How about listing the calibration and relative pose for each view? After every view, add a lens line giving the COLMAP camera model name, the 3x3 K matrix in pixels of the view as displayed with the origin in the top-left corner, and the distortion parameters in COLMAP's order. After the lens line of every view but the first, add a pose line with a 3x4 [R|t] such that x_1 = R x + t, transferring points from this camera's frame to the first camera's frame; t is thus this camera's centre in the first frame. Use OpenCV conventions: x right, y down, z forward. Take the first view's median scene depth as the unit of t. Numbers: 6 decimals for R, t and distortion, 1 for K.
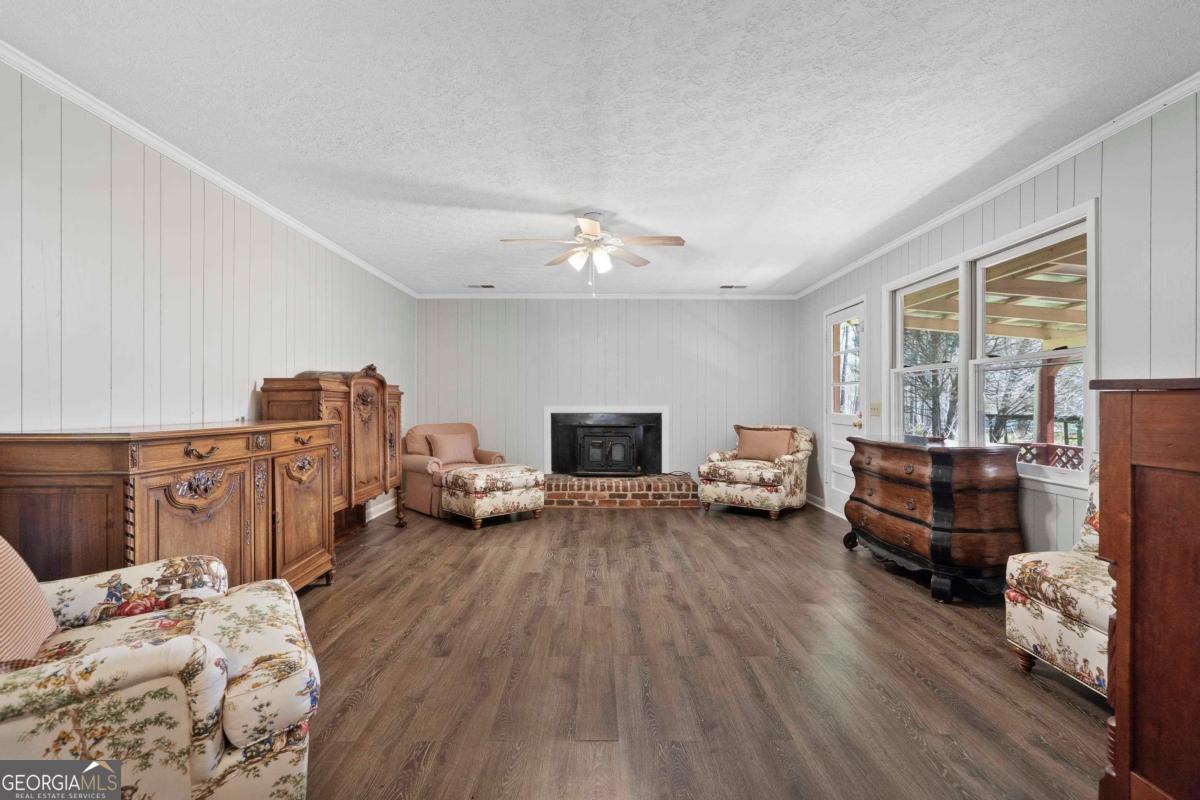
lens RADIAL K [[542.5, 0, 593.2], [0, 542.5, 409.5], [0, 0, 1]] dist [0.002816, 0.001412]
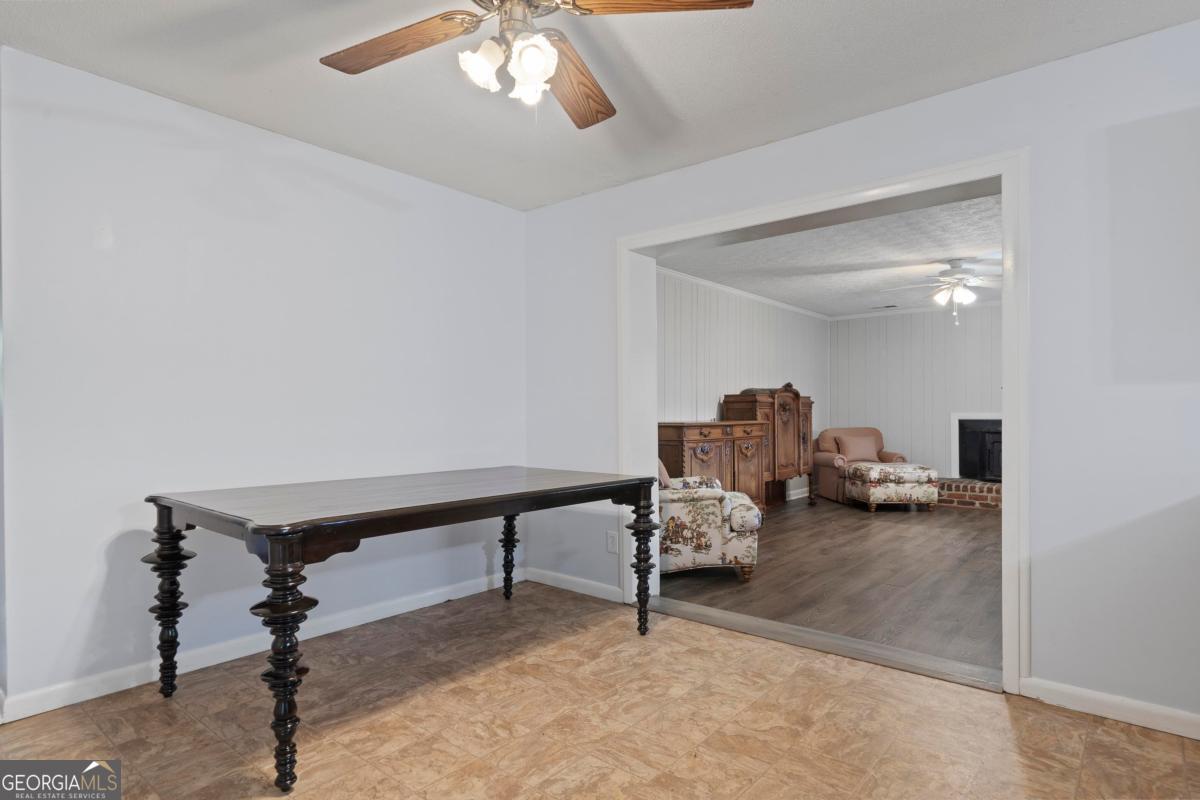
lens RADIAL K [[666.8, 0, 599.7], [0, 666.8, 400.1], [0, 0, 1]] dist [-0.004390, 0.001033]
pose [[0.775336, -0.013736, -0.631400, 0.312449], [-0.004234, 0.999628, -0.026945, 0.011709], [0.631535, 0.023565, 0.774989, -0.670880]]
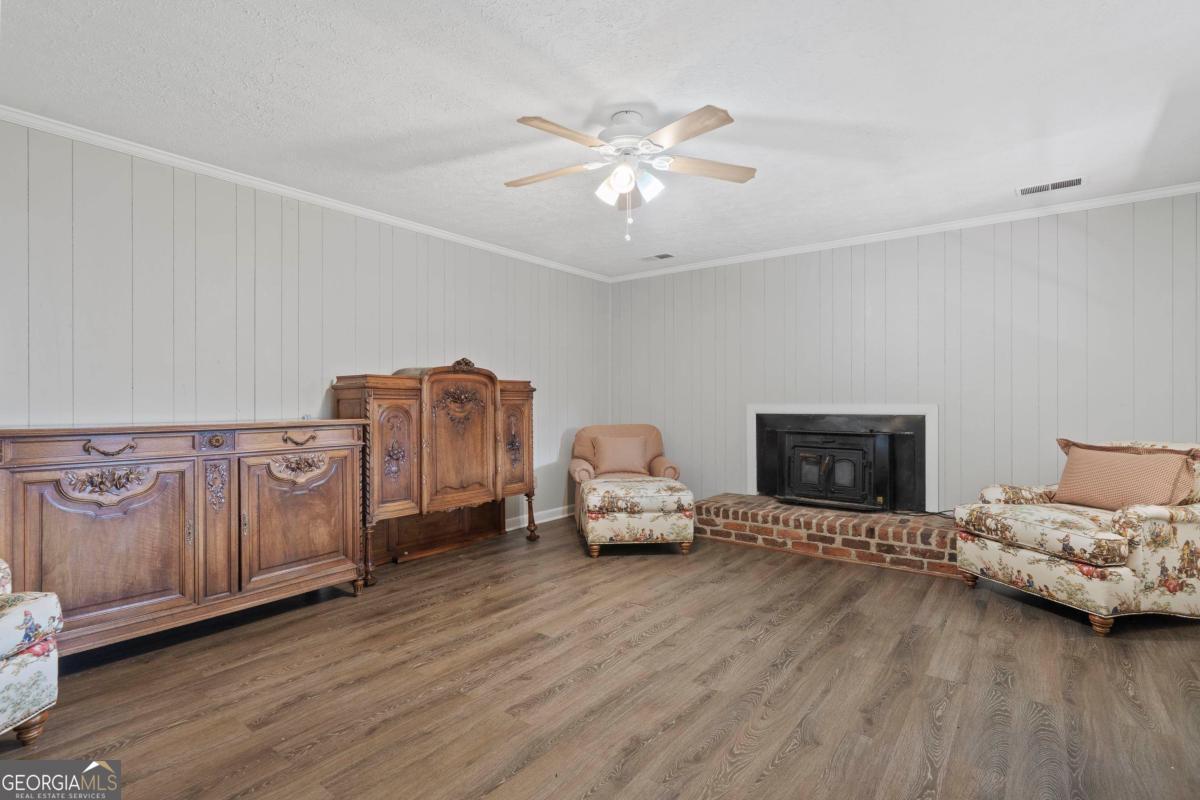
lens RADIAL K [[573.4, 0, 592.4], [0, 573.4, 405.7], [0, 0, 1]] dist [-0.001298, 0.000907]
pose [[0.795140, 0.002425, -0.606421, 0.356240], [-0.004333, 0.999989, -0.001683, -0.002949], [0.606411, 0.003966, 0.795142, 0.380635]]
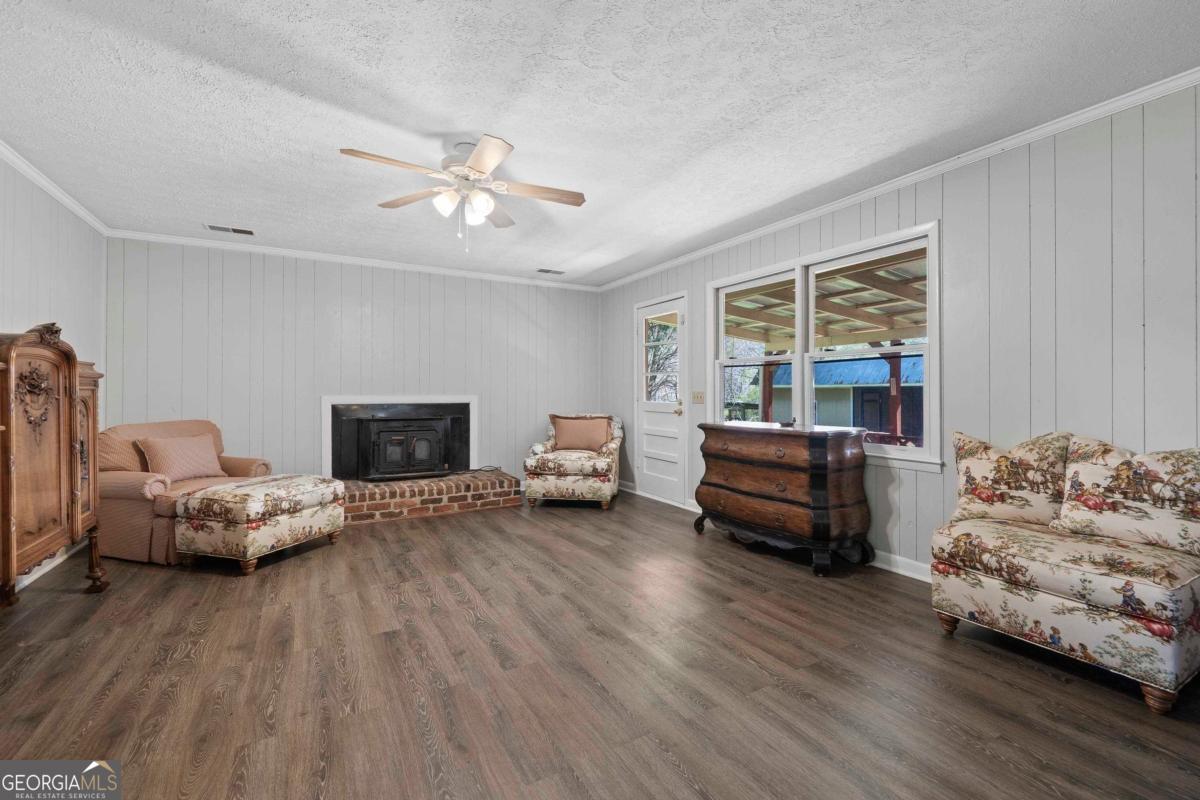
lens RADIAL K [[509.2, 0, 595.7], [0, 509.2, 392.8], [0, 0, 1]] dist [-0.000185, 0.000056]
pose [[0.866954, -0.000944, 0.498387, -0.182780], [0.007083, 0.999921, -0.010428, -0.000089], [-0.498337, 0.012570, 0.866892, 0.255889]]
